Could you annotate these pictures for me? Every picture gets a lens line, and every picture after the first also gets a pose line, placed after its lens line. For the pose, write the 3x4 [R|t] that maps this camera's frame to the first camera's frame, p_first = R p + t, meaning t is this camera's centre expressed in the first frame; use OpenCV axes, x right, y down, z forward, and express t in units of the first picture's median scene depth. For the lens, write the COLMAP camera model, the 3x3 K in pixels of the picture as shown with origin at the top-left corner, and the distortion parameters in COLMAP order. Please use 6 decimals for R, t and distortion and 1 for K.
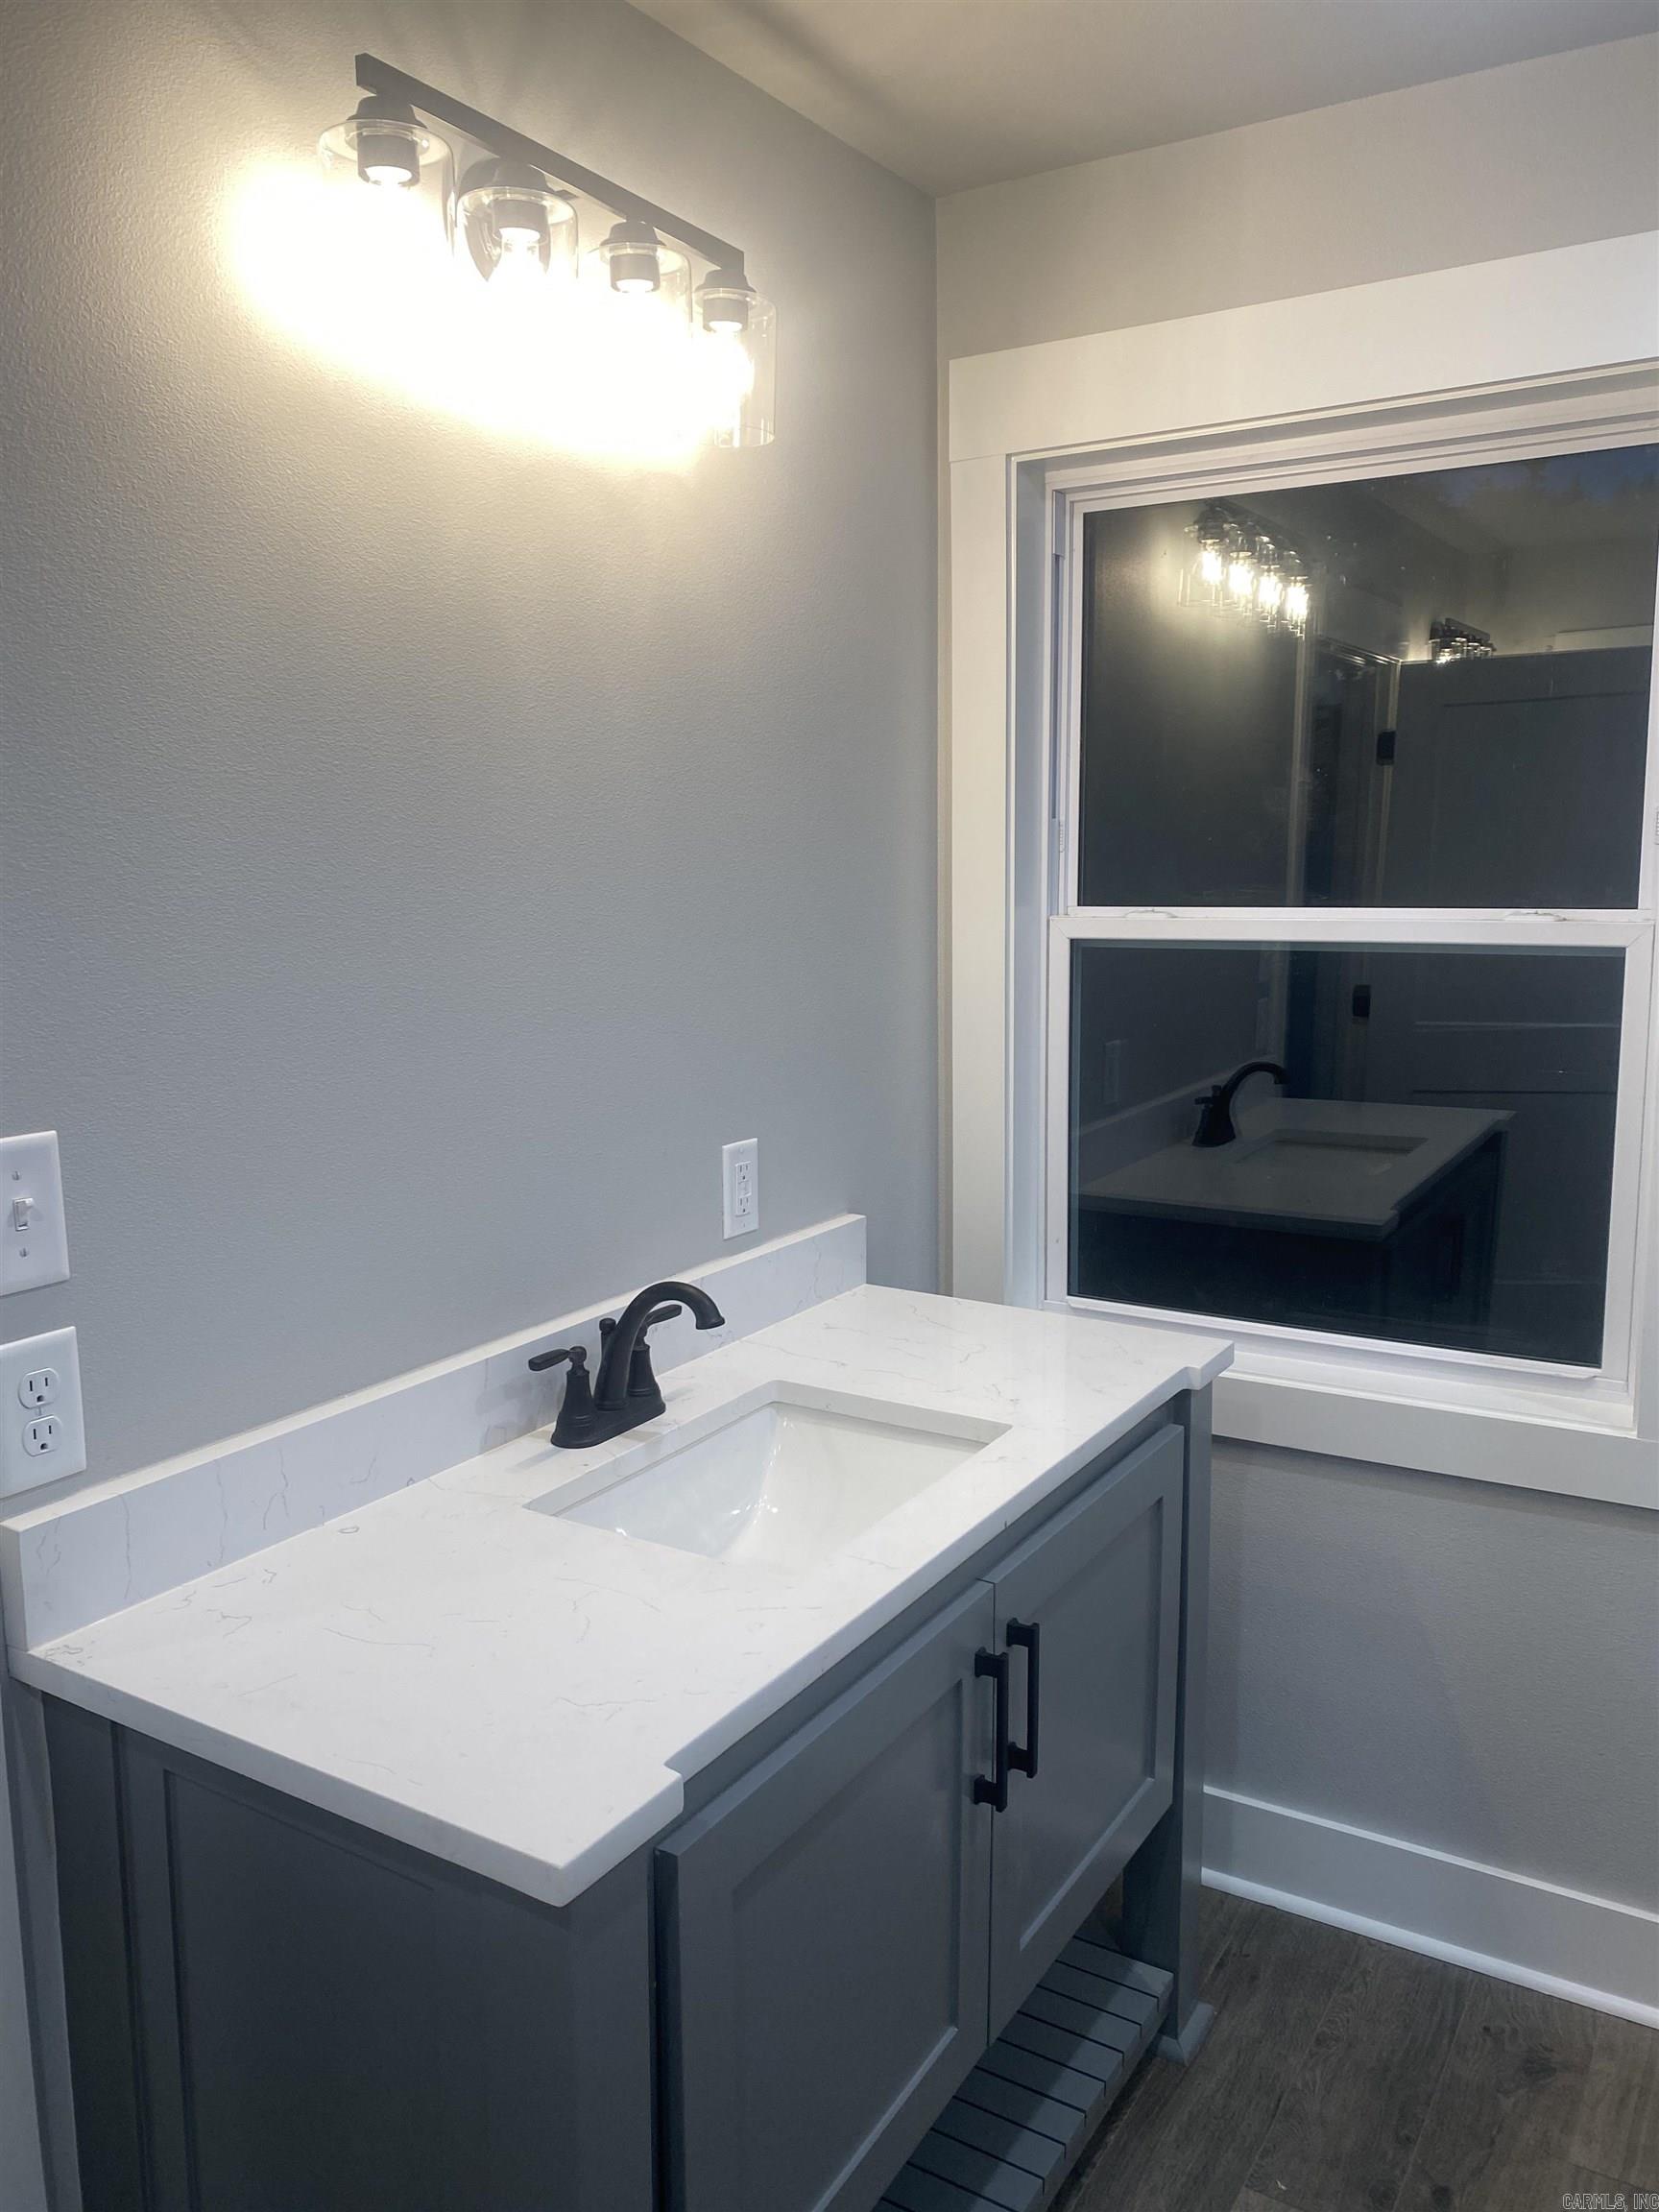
lens RADIAL K [[1674.5, 0, 831.1], [0, 1674.5, 1121.8], [0, 0, 1]] dist [0.026394, -0.069770]
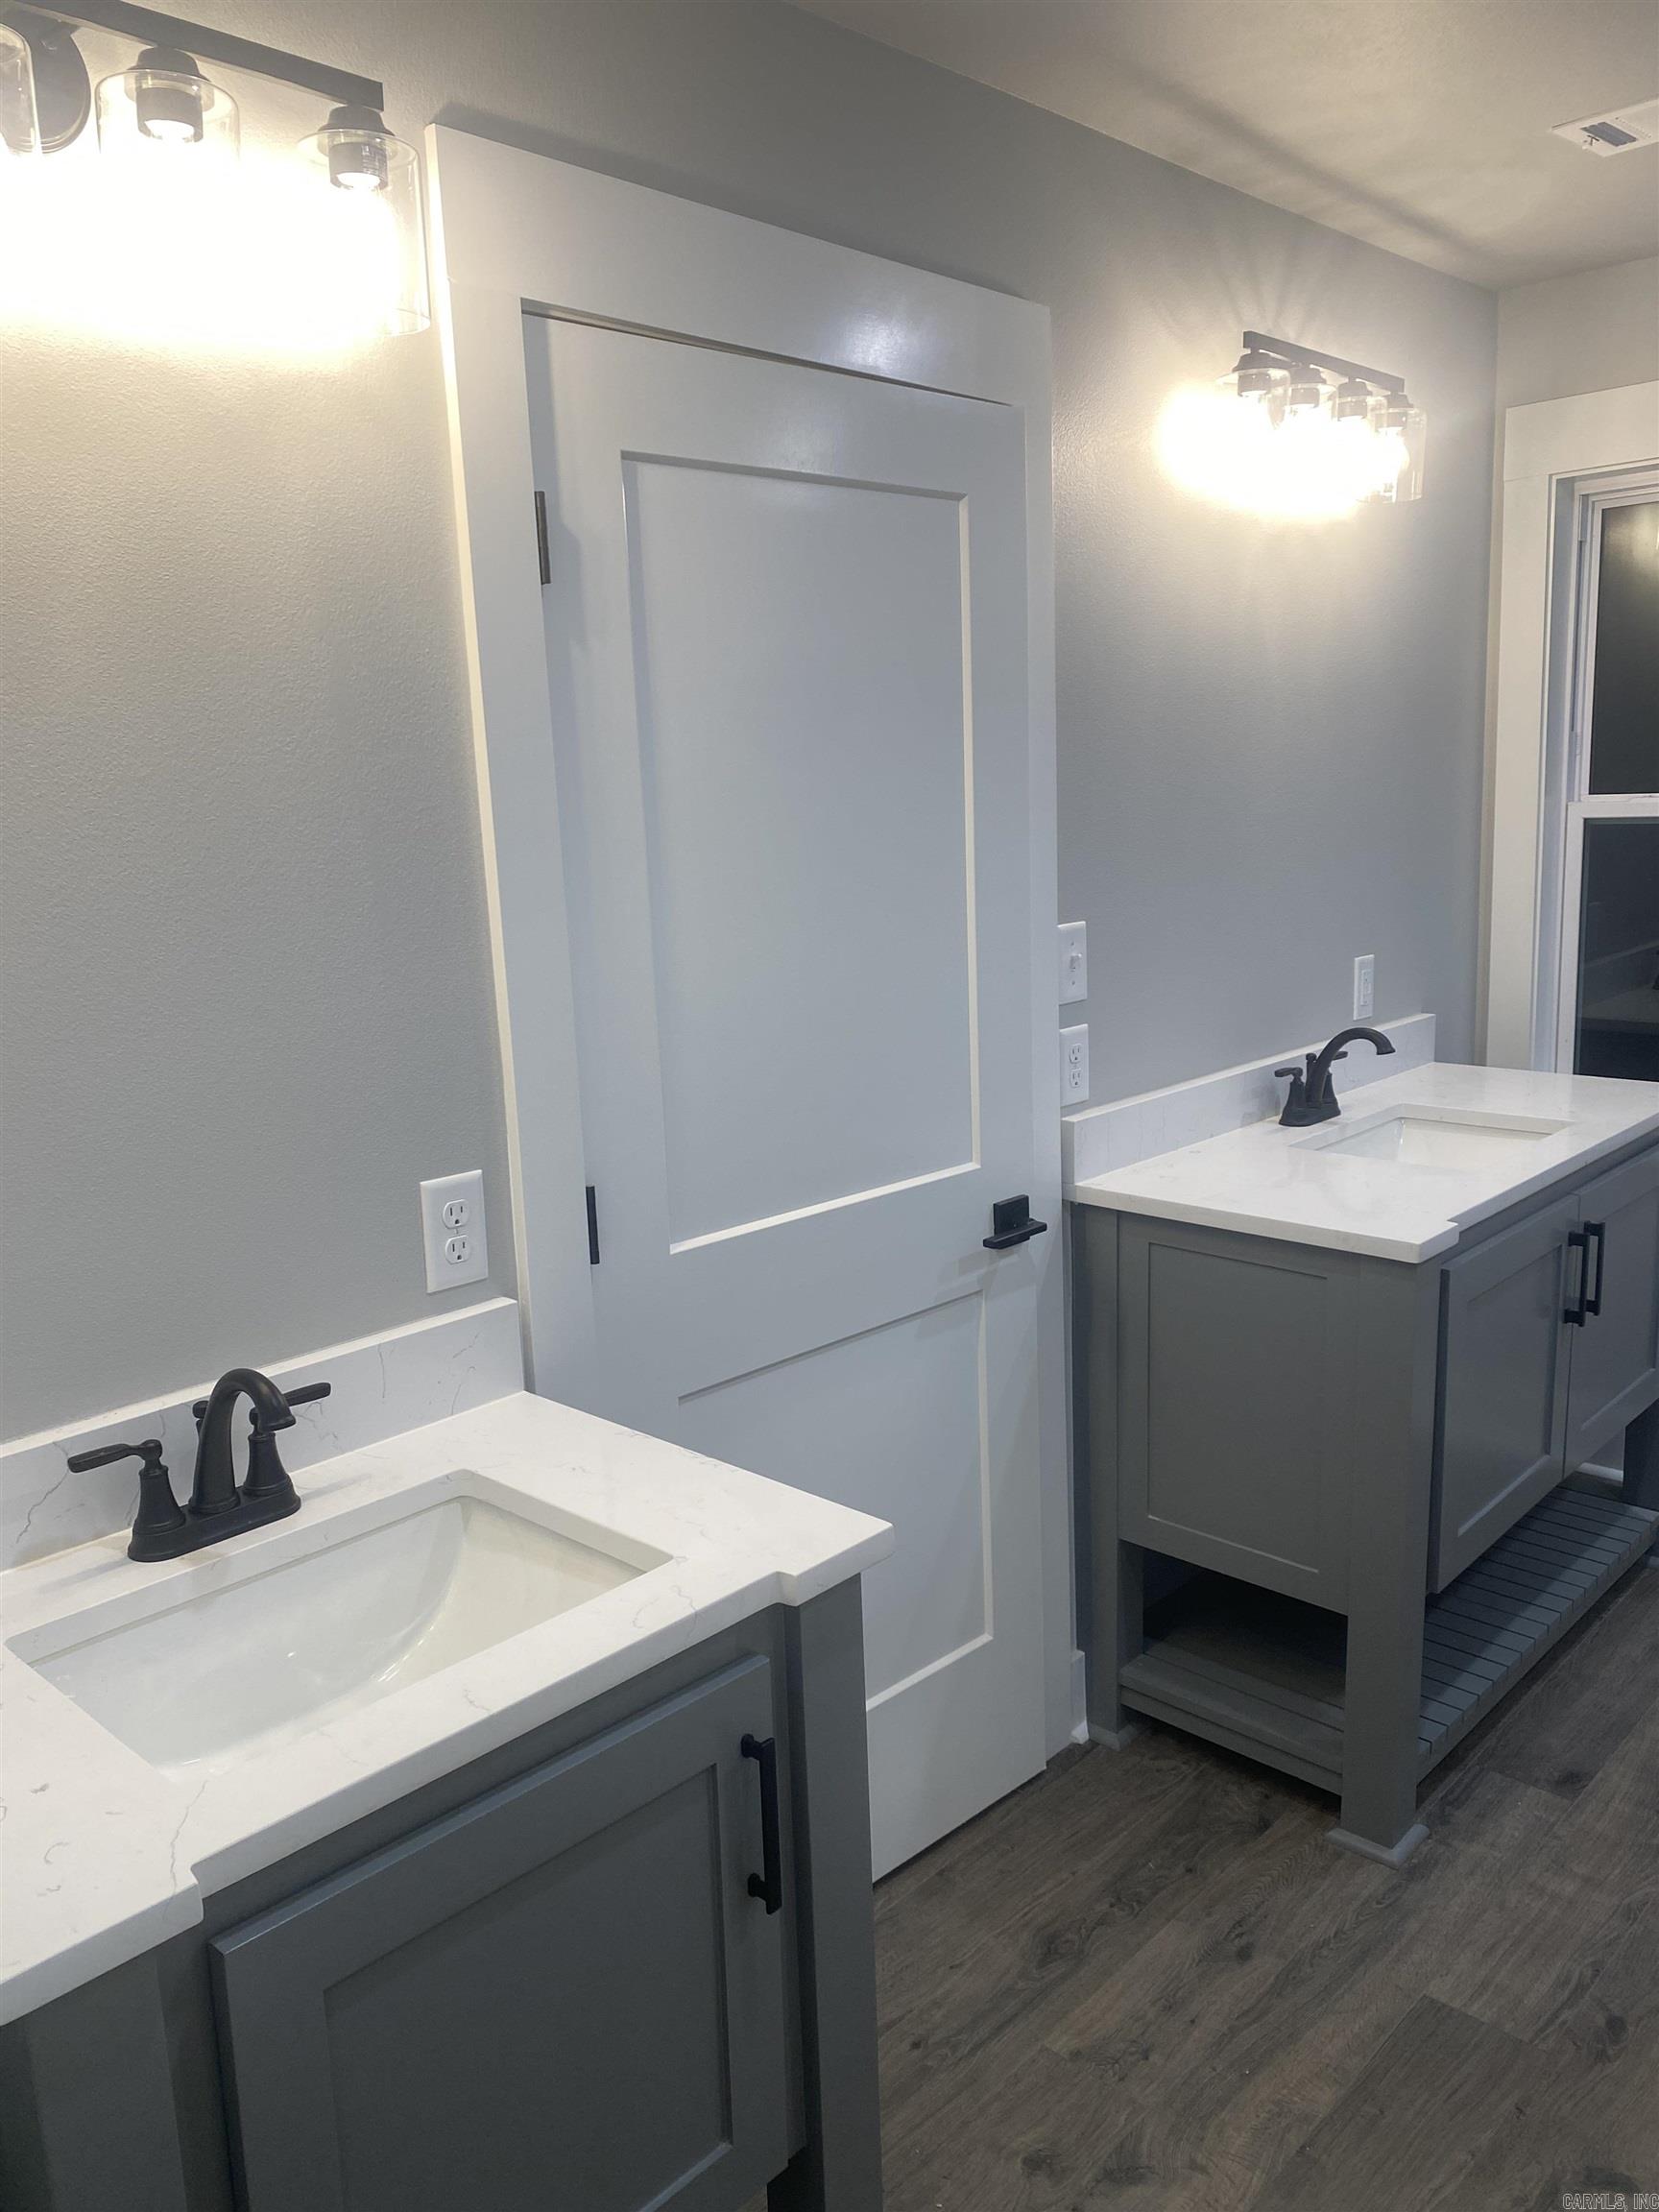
lens RADIAL K [[1674.5, 0, 819.9], [0, 1674.5, 1103.2], [0, 0, 1]] dist [0.026394, -0.069770]
pose [[0.978140, 0.011962, -0.207602, -0.259513], [-0.003572, 0.999163, 0.040742, 0.100290], [0.207916, -0.039110, 0.977365, -0.696360]]
